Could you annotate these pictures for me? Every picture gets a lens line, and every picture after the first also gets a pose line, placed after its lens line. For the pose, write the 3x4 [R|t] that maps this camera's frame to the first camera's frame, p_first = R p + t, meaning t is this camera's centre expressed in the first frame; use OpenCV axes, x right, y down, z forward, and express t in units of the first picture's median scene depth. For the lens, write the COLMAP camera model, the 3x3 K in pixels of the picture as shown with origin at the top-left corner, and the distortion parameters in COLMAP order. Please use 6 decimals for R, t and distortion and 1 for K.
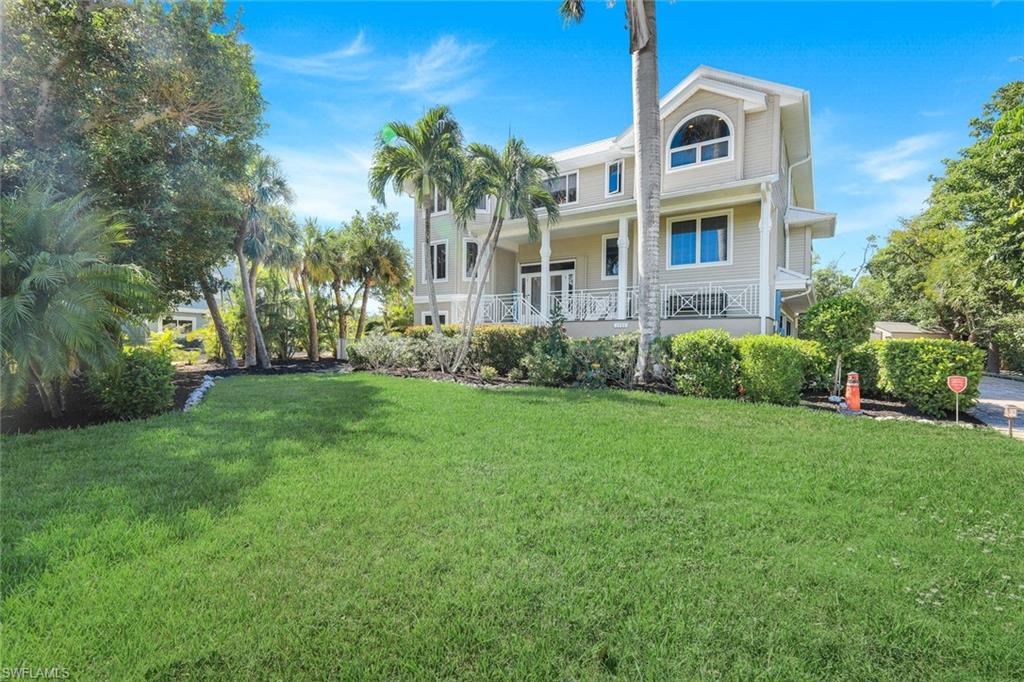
lens RADIAL K [[451.1, 0, 511.8], [0, 451.1, 341.8], [0, 0, 1]] dist [-0.000966, 0.000686]
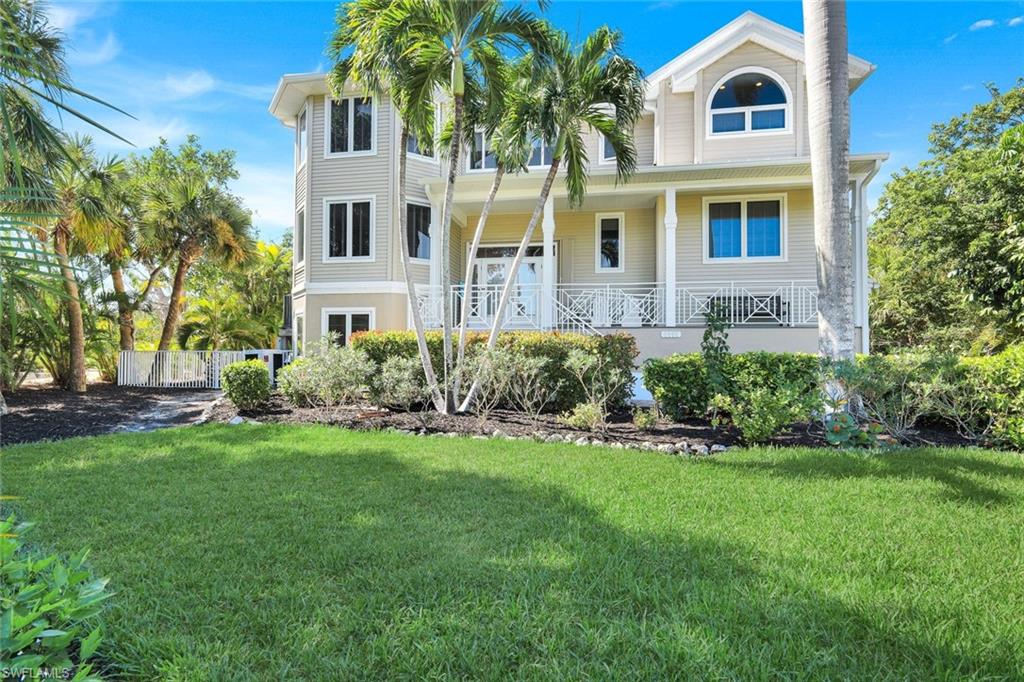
lens RADIAL K [[498.5, 0, 512.2], [0, 498.5, 338.3], [0, 0, 1]] dist [-0.000773, 0.000301]
pose [[0.916832, 0.006132, 0.399227, -0.305562], [0.002009, 0.999799, -0.019971, -0.013858], [-0.399269, 0.019112, 0.916635, 0.351983]]
